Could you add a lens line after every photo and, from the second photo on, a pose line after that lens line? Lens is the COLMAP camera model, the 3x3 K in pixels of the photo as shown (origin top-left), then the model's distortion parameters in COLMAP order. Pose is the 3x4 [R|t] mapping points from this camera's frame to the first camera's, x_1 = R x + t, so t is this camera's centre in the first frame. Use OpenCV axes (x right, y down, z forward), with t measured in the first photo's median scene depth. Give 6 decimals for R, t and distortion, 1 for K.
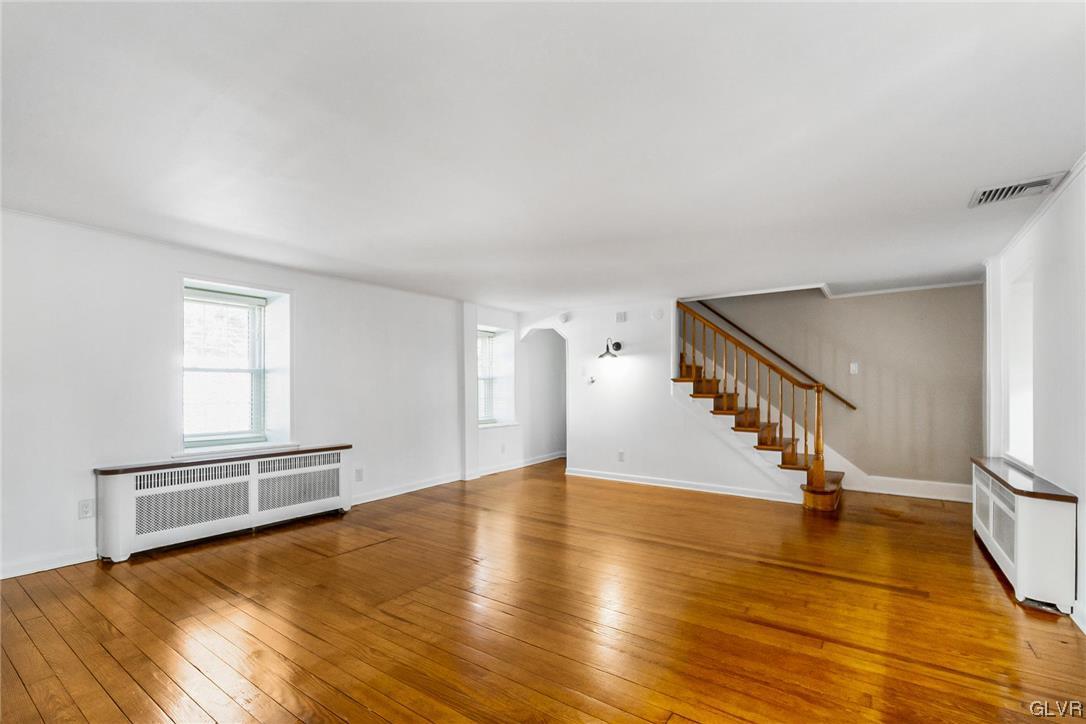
lens RADIAL K [[488.0, 0, 542.3], [0, 488.0, 388.0], [0, 0, 1]] dist [-0.000249, -0.000102]
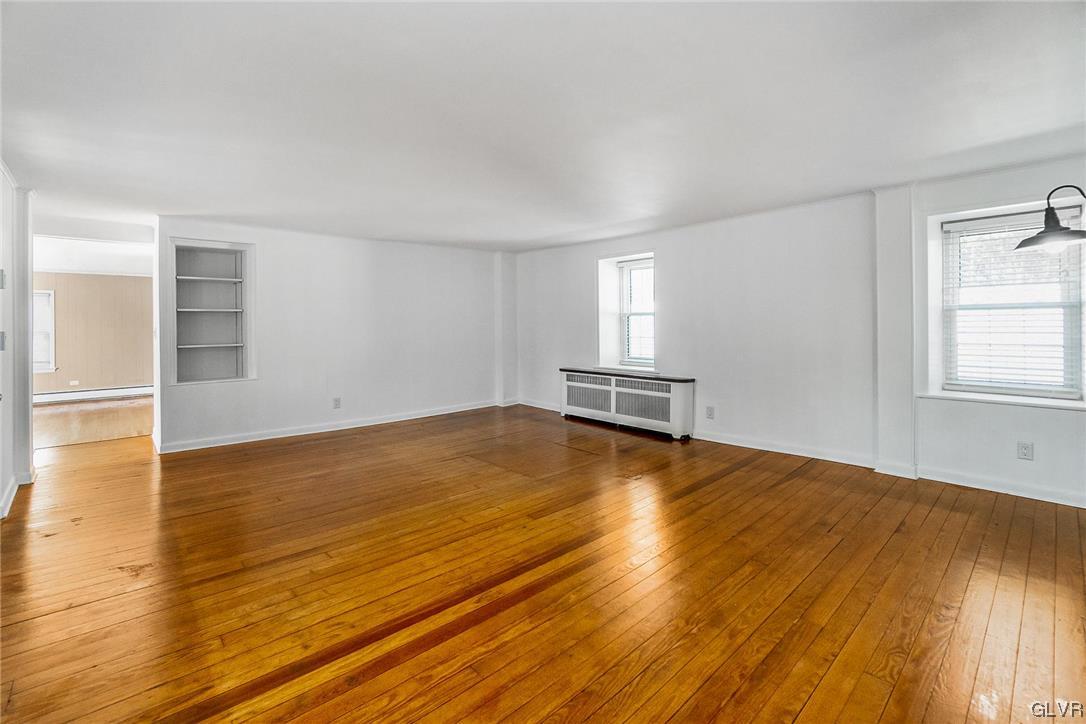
lens RADIAL K [[481.3, 0, 544.3], [0, 481.3, 327.0], [0, 0, 1]] dist [-0.051435, -0.000246]
pose [[-0.204983, -0.000354, -0.978765, 0.804314], [0.001282, 0.999999, -0.000630, 0.000397], [0.978765, -0.001384, -0.204983, 1.038495]]
